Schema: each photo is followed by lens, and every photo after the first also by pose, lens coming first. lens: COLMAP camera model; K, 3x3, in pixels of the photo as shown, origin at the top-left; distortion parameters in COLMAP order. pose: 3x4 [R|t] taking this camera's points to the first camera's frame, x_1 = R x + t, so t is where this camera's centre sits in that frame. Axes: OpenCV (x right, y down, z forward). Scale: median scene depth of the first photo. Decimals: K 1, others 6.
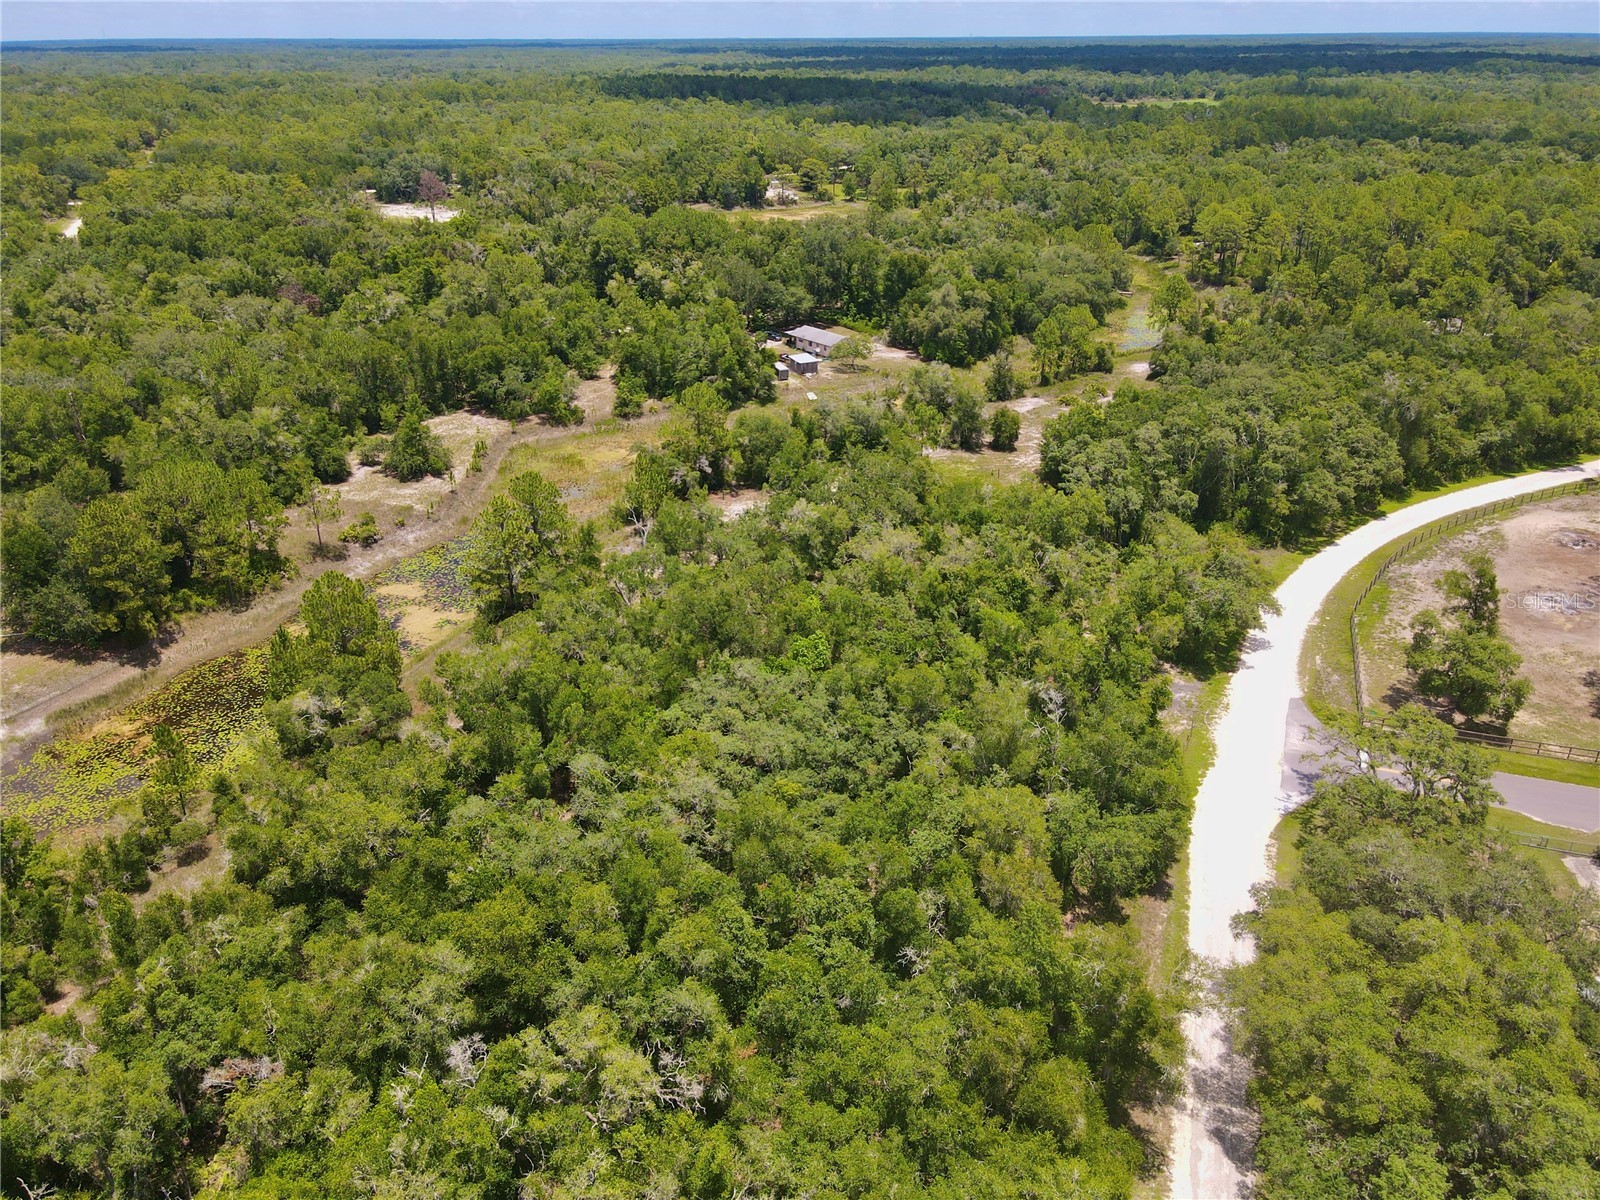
lens RADIAL K [[1174.0, 0, 803.4], [0, 1174.0, 595.1], [0, 0, 1]] dist [0.013674, 0.009965]
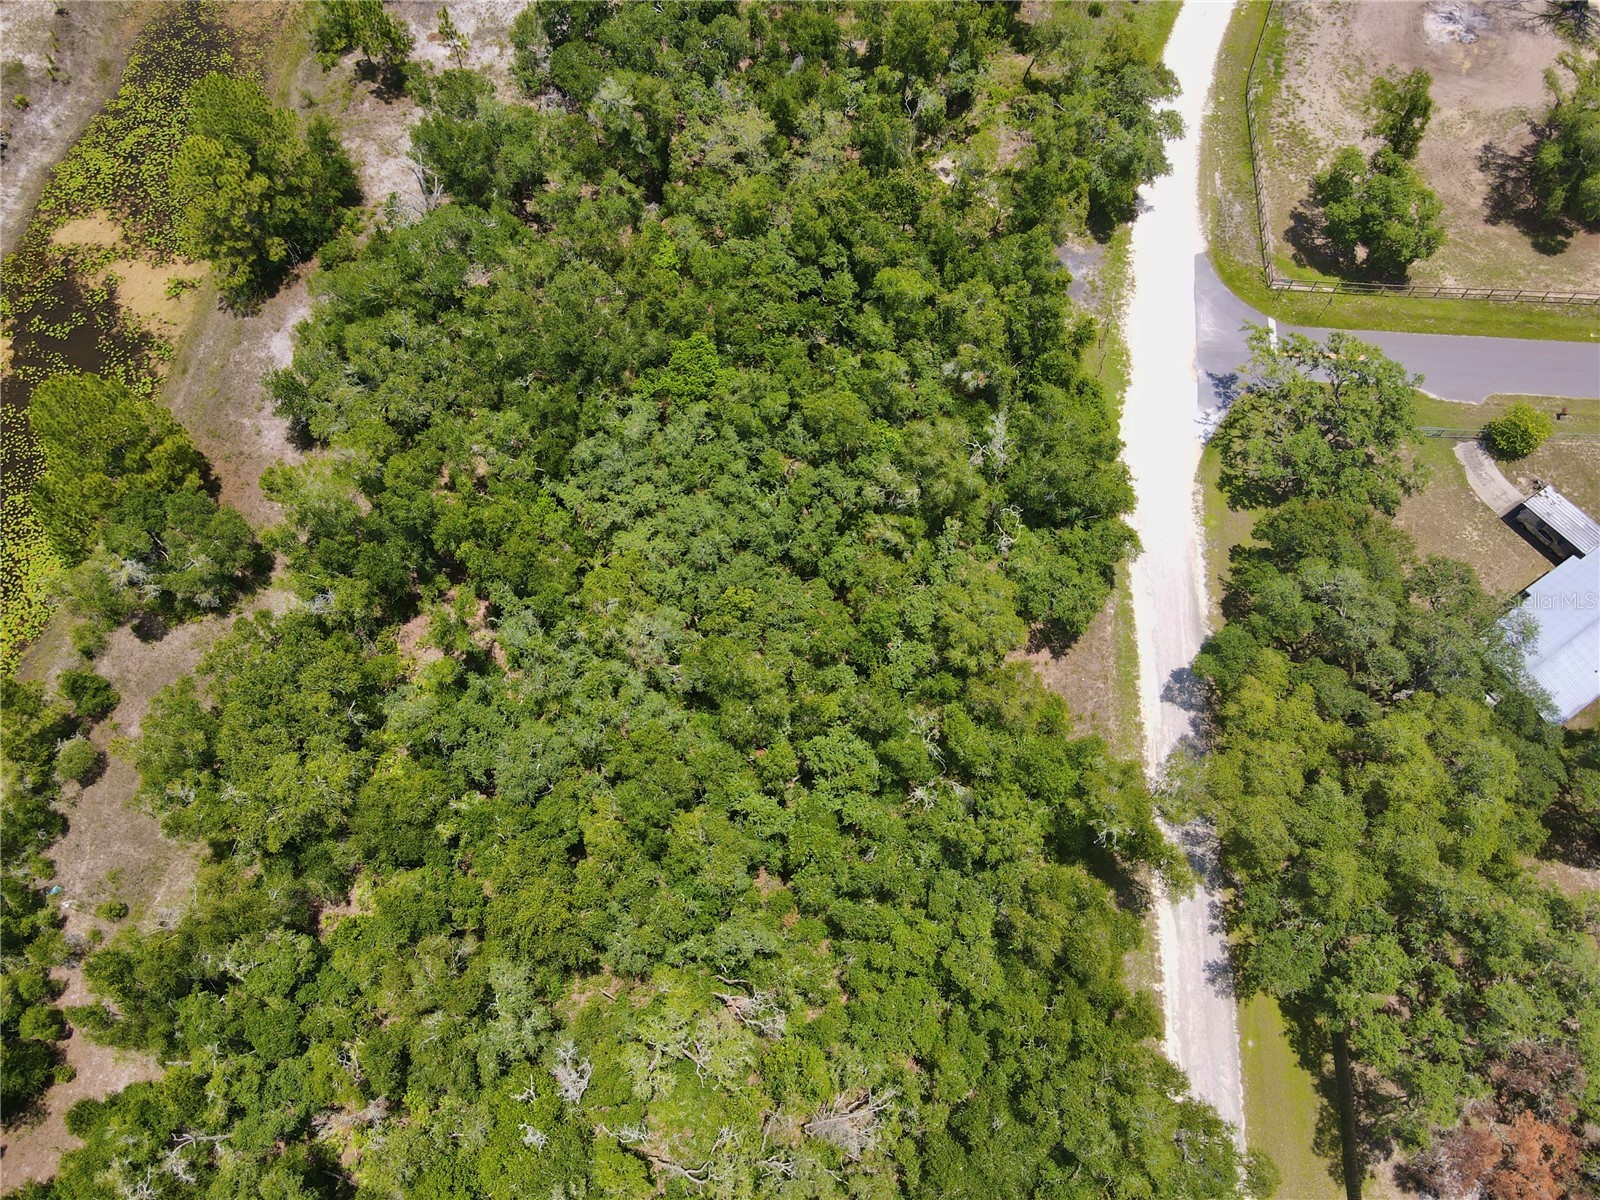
lens RADIAL K [[1174.0, 0, 805.0], [0, 1174.0, 595.3], [0, 0, 1]] dist [0.013674, 0.009965]
pose [[0.962764, -0.239634, 0.125145, -0.049710], [0.112019, 0.774914, 0.622061, -0.256563], [-0.246044, -0.584879, 0.772903, 0.166802]]
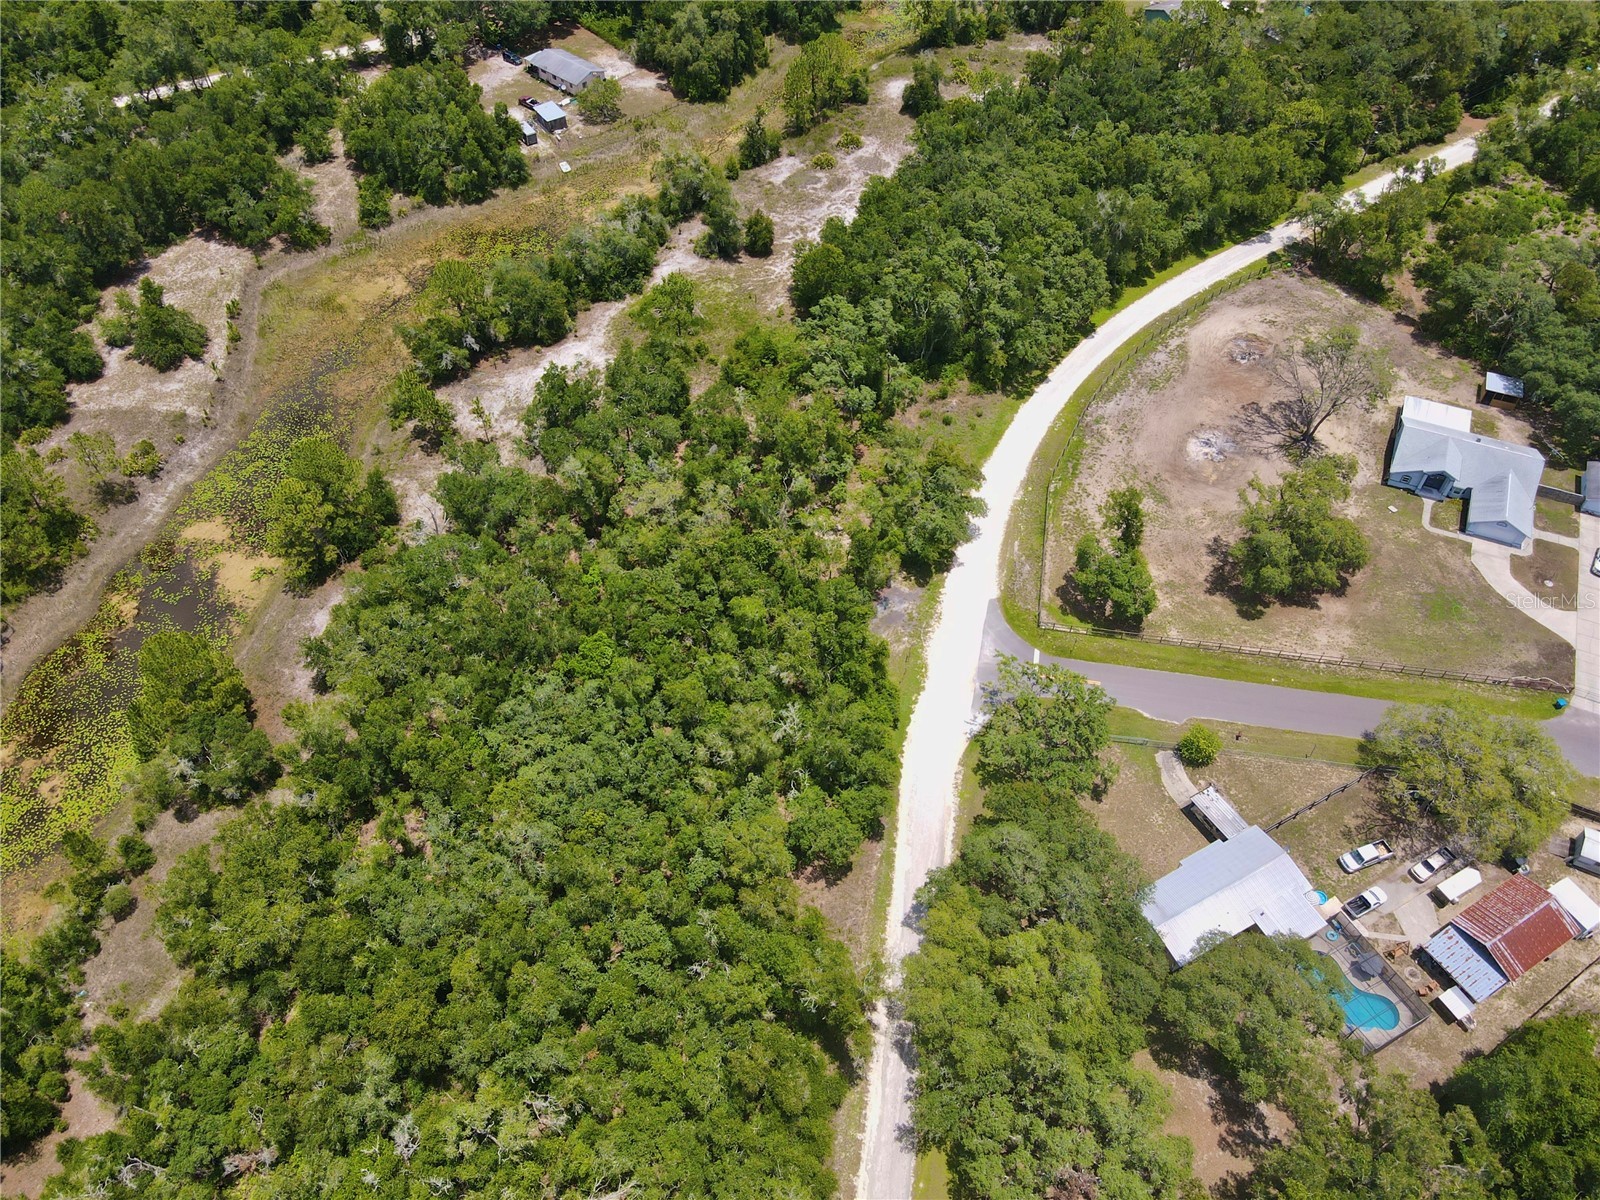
lens RADIAL K [[1174.0, 0, 802.2], [0, 1174.0, 595.5], [0, 0, 1]] dist [0.013674, 0.009965]
pose [[0.983720, -0.136635, 0.116729, 0.059475], [0.077184, 0.907826, 0.412184, -0.365294], [-0.162288, -0.396464, 0.903592, -0.079195]]
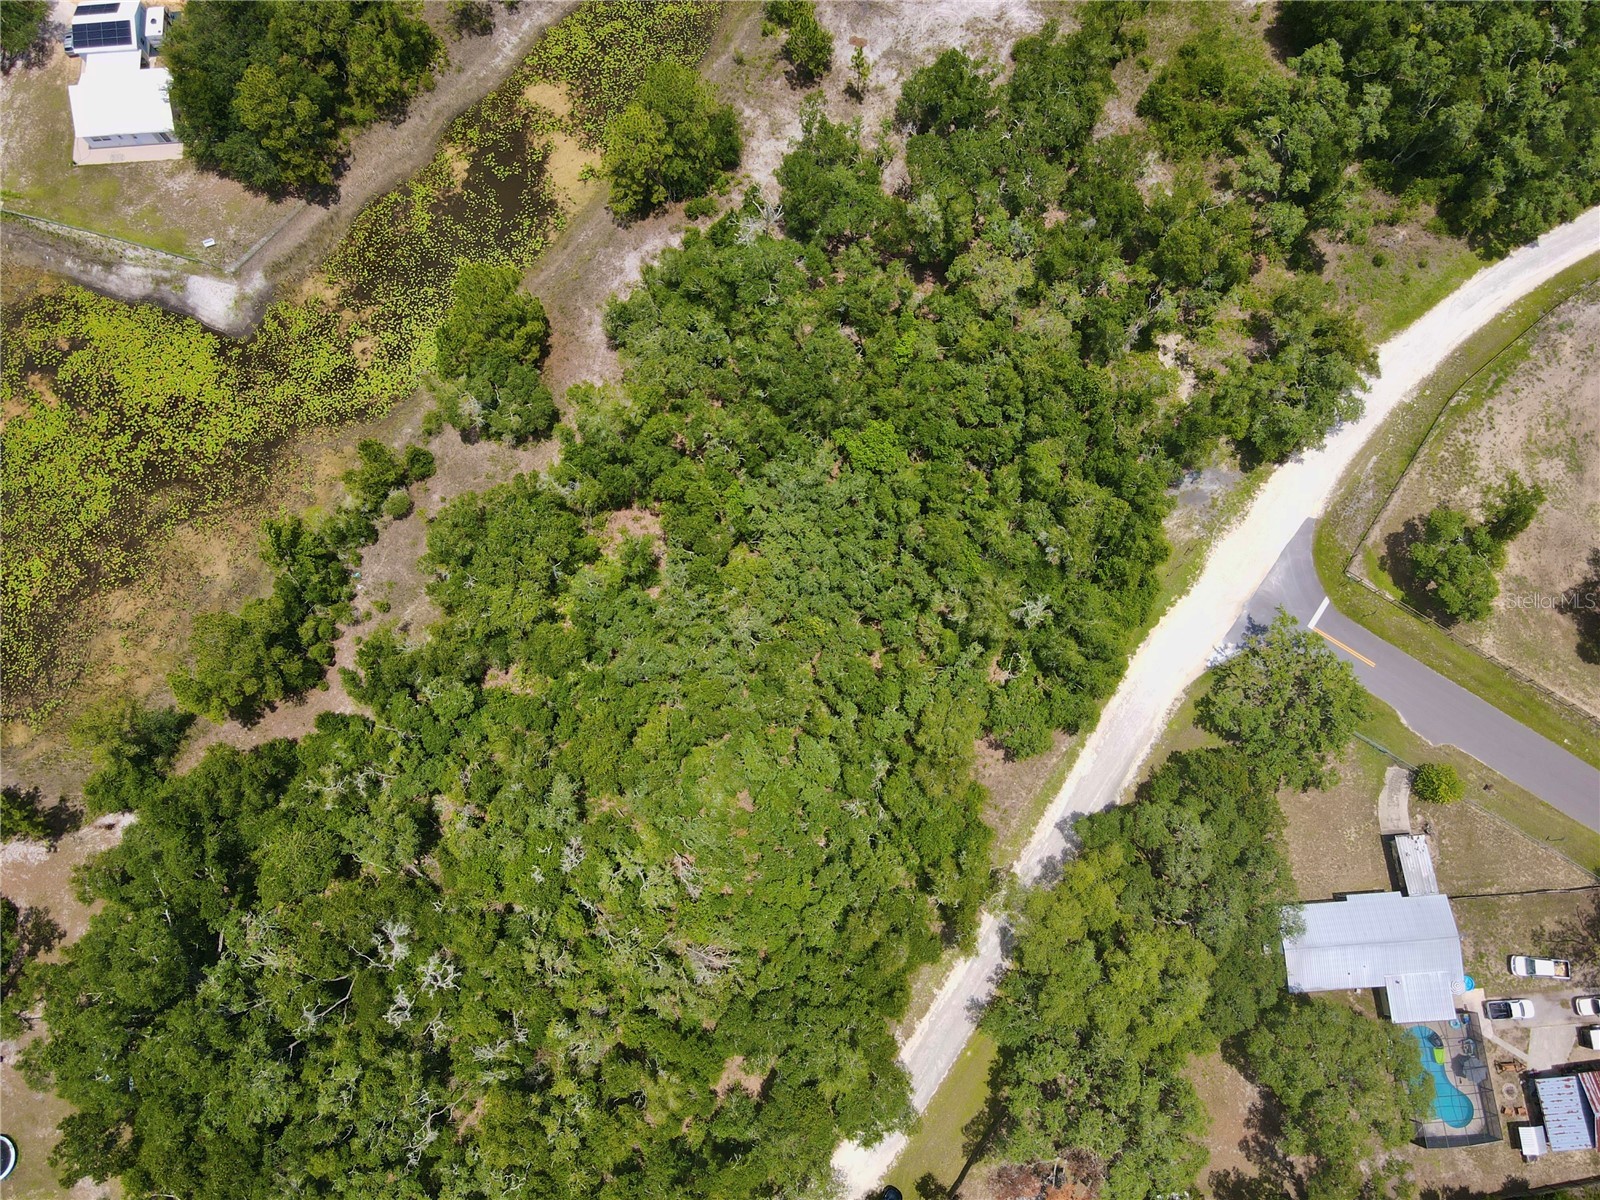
lens RADIAL K [[1174.0, 0, 804.8], [0, 1174.0, 594.2], [0, 0, 1]] dist [0.013674, 0.009965]
pose [[0.969919, 0.234443, -0.065534, 0.034255], [-0.100304, 0.630190, 0.769935, -0.552670], [0.221804, -0.740201, 0.634748, 0.107887]]
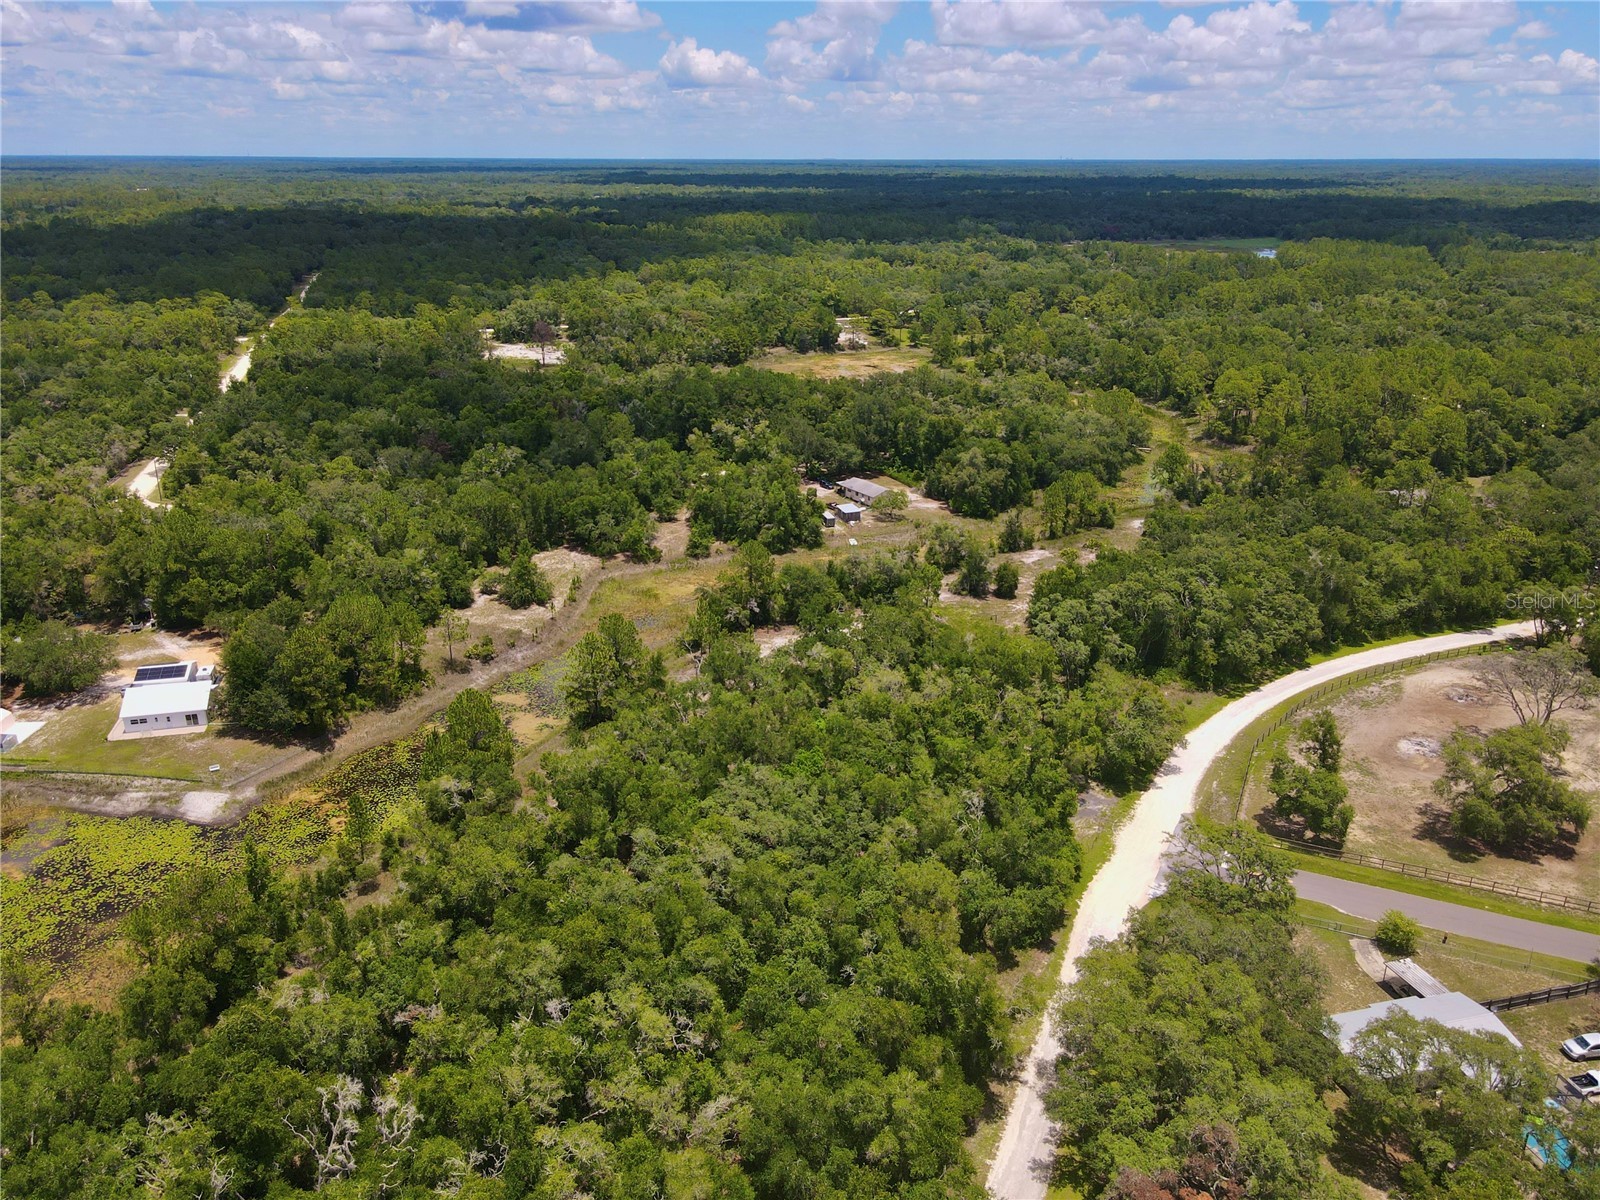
lens RADIAL K [[1174.0, 0, 804.6], [0, 1174.0, 600.3], [0, 0, 1]] dist [0.013674, 0.009965]
pose [[0.997228, 0.032803, -0.066787, 0.061886], [-0.038136, 0.996048, -0.080207, -0.021440], [0.063892, 0.082531, 0.994538, -0.275586]]
